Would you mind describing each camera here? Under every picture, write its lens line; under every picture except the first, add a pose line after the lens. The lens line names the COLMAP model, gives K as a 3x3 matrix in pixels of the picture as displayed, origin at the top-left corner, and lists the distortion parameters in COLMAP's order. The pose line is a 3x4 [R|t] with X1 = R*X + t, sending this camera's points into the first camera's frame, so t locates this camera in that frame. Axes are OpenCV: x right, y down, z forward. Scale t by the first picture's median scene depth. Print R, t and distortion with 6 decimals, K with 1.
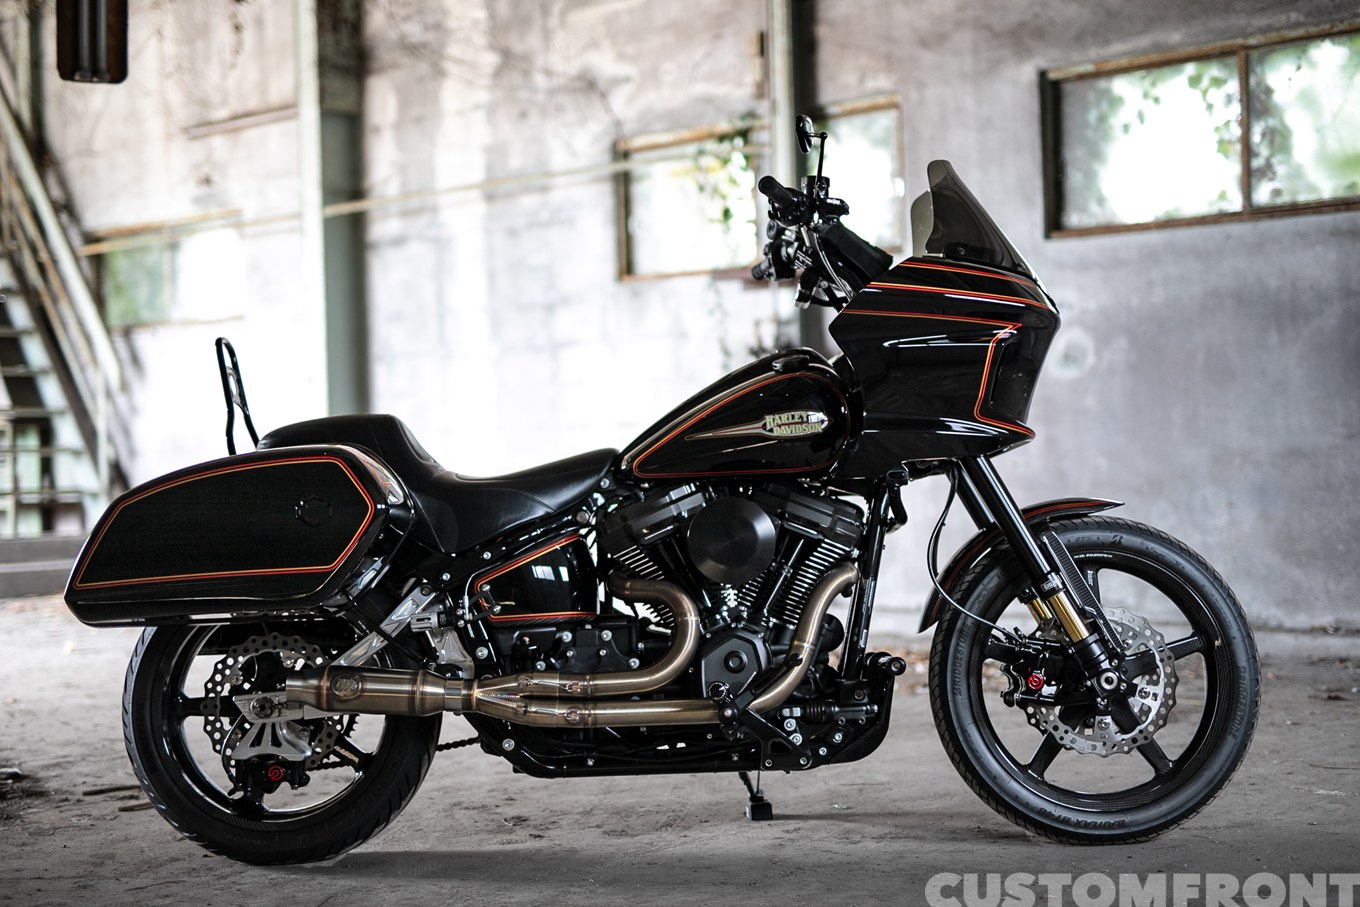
lens RADIAL K [[1907.1, 0, 682.8], [0, 1907.1, 452.8], [0, 0, 1]] dist [0.015035, 0.000000]
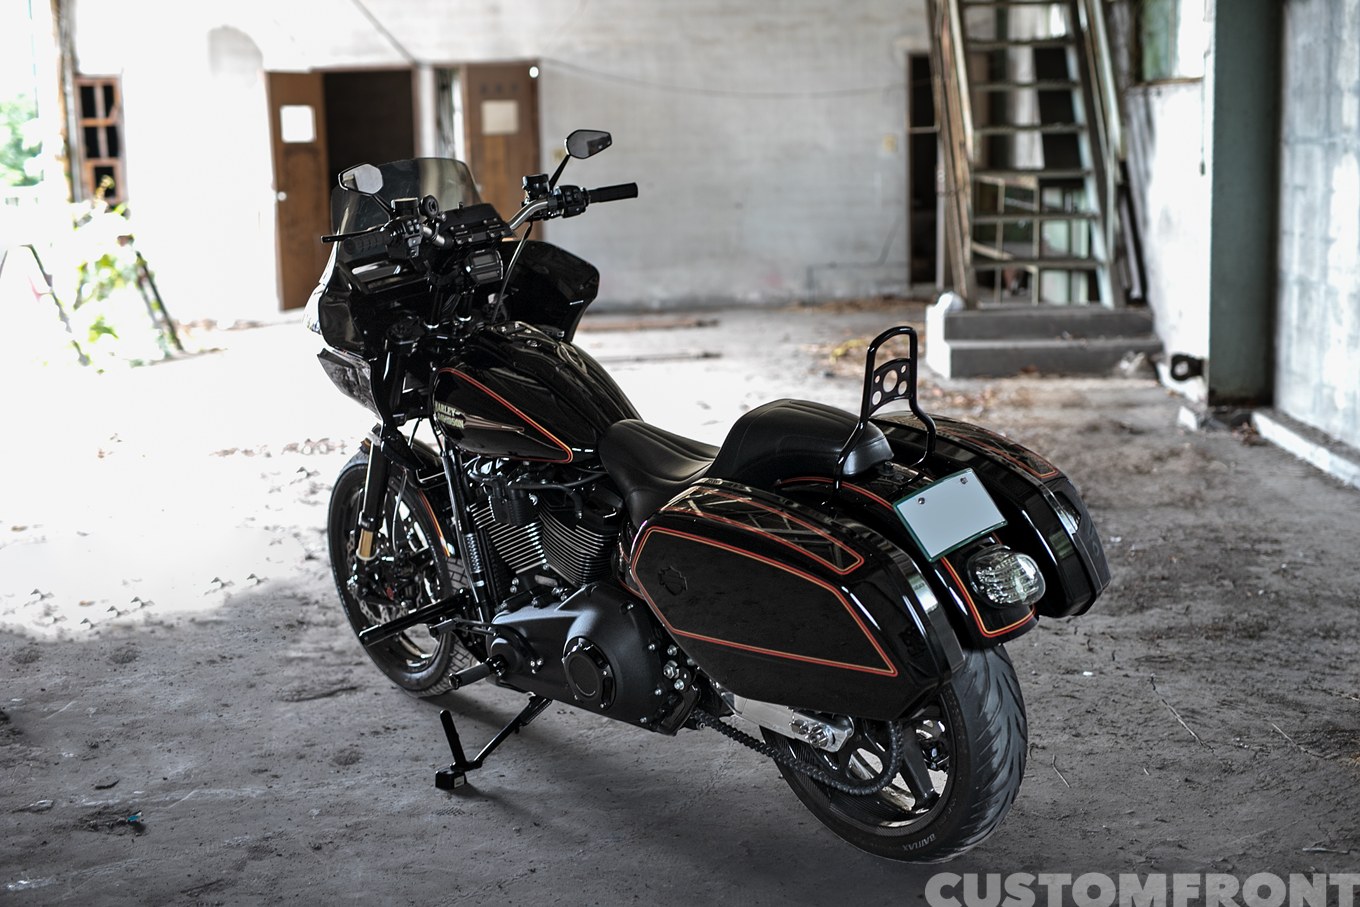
lens RADIAL K [[1907.1, 0, 675.8], [0, 1907.1, 456.9], [0, 0, 1]] dist [0.015035, 0.000000]
pose [[0.668293, 0.139830, -0.730638, 0.315355], [0.000703, 0.982056, 0.188590, -0.079214], [0.743897, -0.126547, 0.656203, 0.272676]]
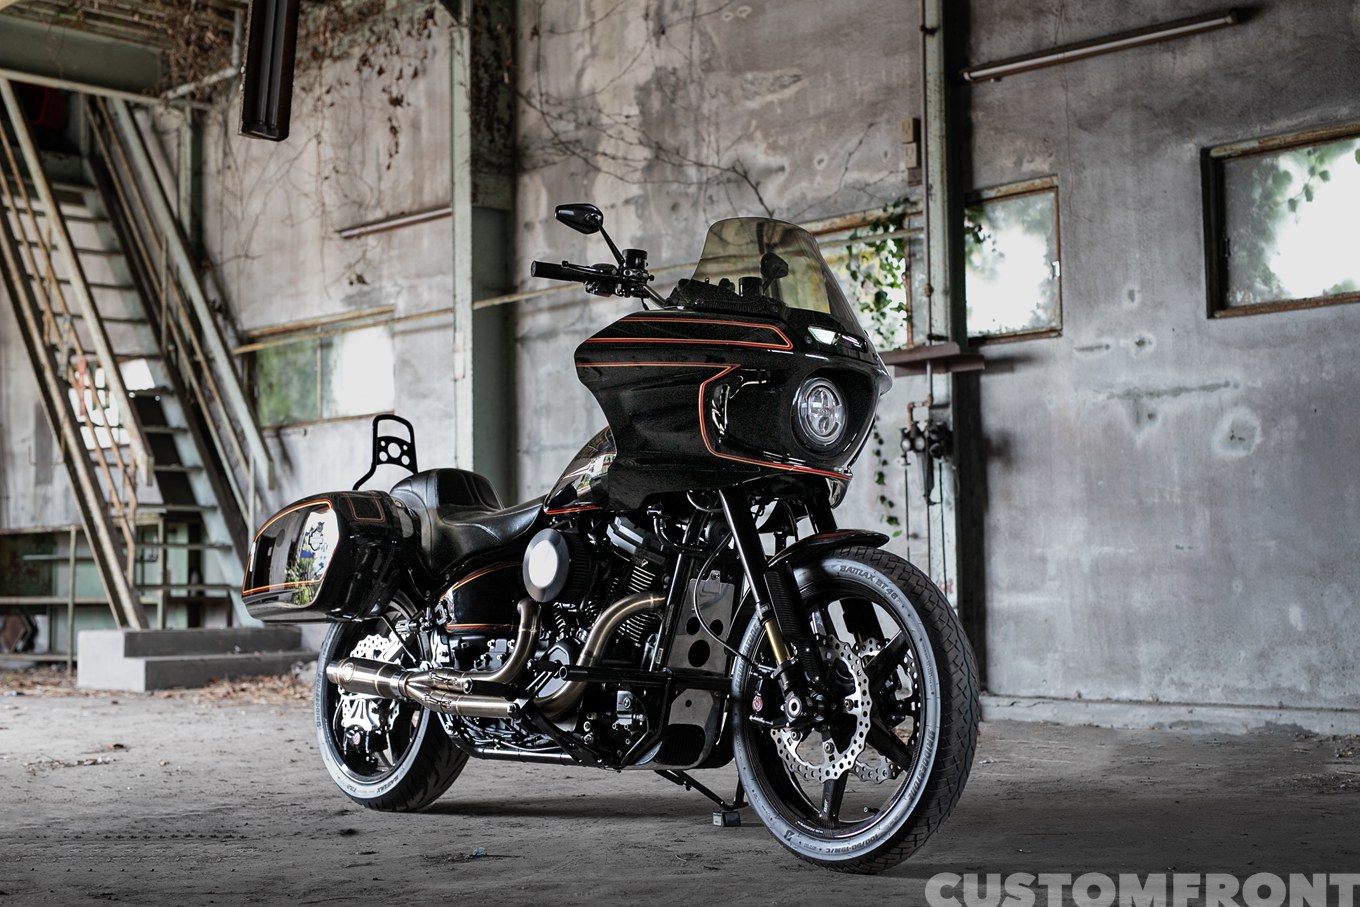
lens RADIAL K [[1907.1, 0, 684.5], [0, 1907.1, 452.4], [0, 0, 1]] dist [0.015035, 0.000000]
pose [[0.997855, 0.006941, -0.065093, -0.012018], [-0.011712, 0.997249, -0.073192, 0.025673], [0.064406, 0.073798, 0.995191, 0.007516]]
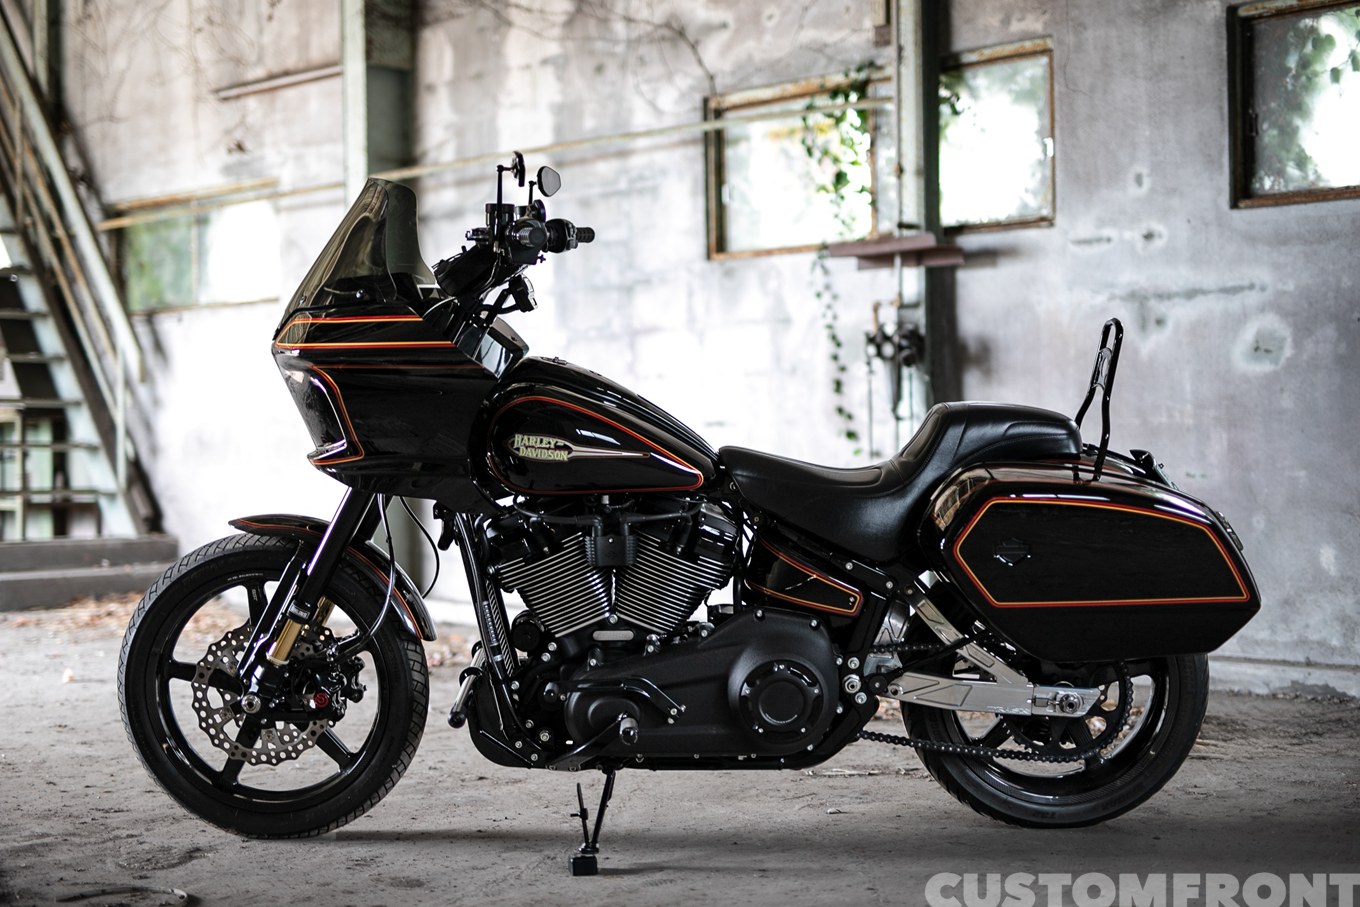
lens RADIAL K [[1907.1, 0, 689.1], [0, 1907.1, 457.2], [0, 0, 1]] dist [0.015035, 0.000000]
pose [[0.999828, 0.012962, -0.013298, -0.028672], [-0.012969, 0.999916, -0.000461, 0.000966], [0.013290, 0.000633, 0.999911, 0.125073]]
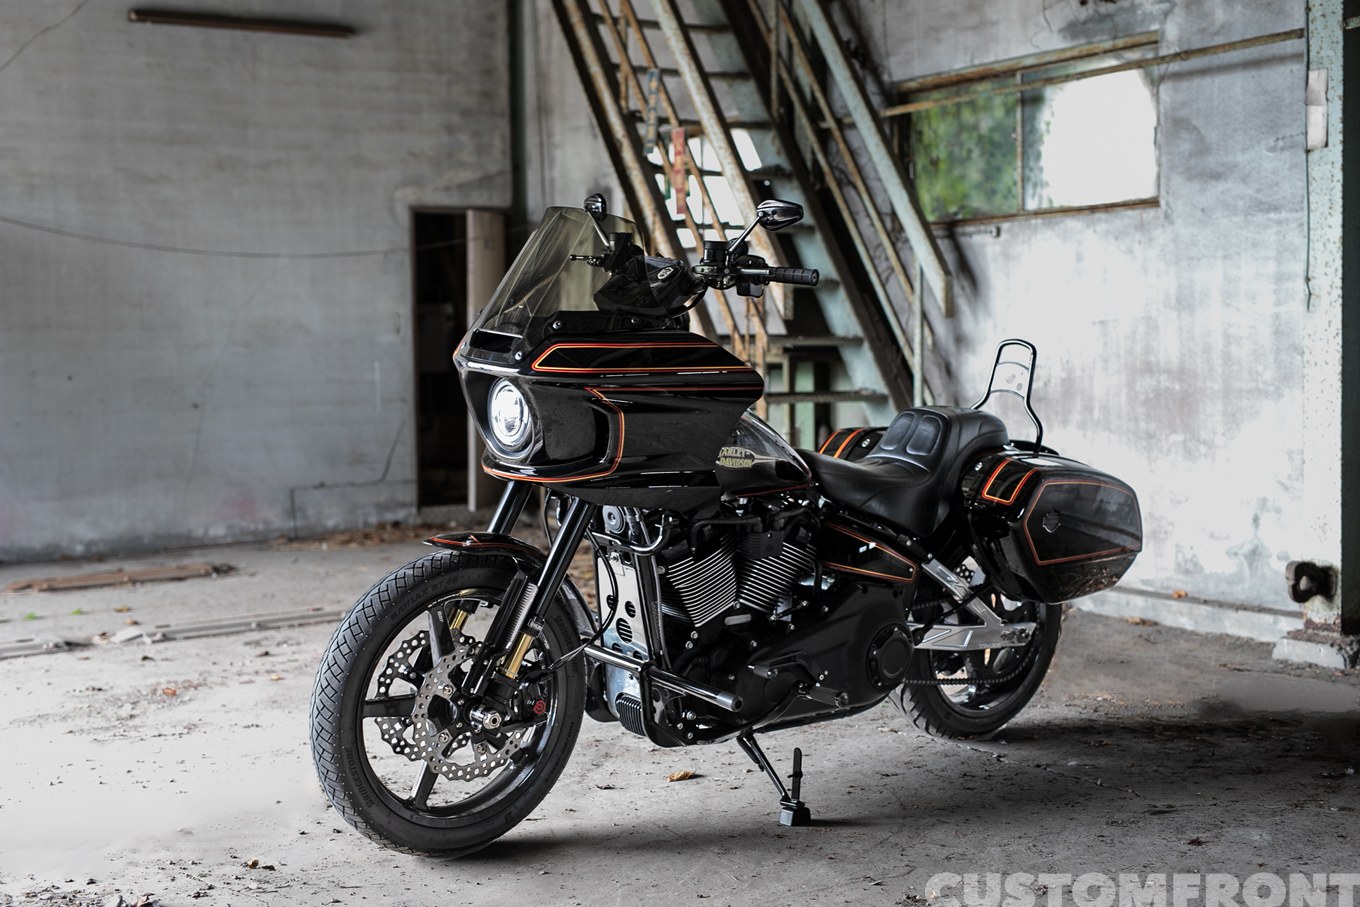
lens RADIAL K [[1907.1, 0, 667.0], [0, 1907.1, 446.6], [0, 0, 1]] dist [0.015035, 0.000000]
pose [[0.952315, 0.026443, -0.303967, -0.223275], [-0.010760, 0.998528, 0.053156, -0.024600], [0.304925, -0.047350, 0.951198, 0.381829]]
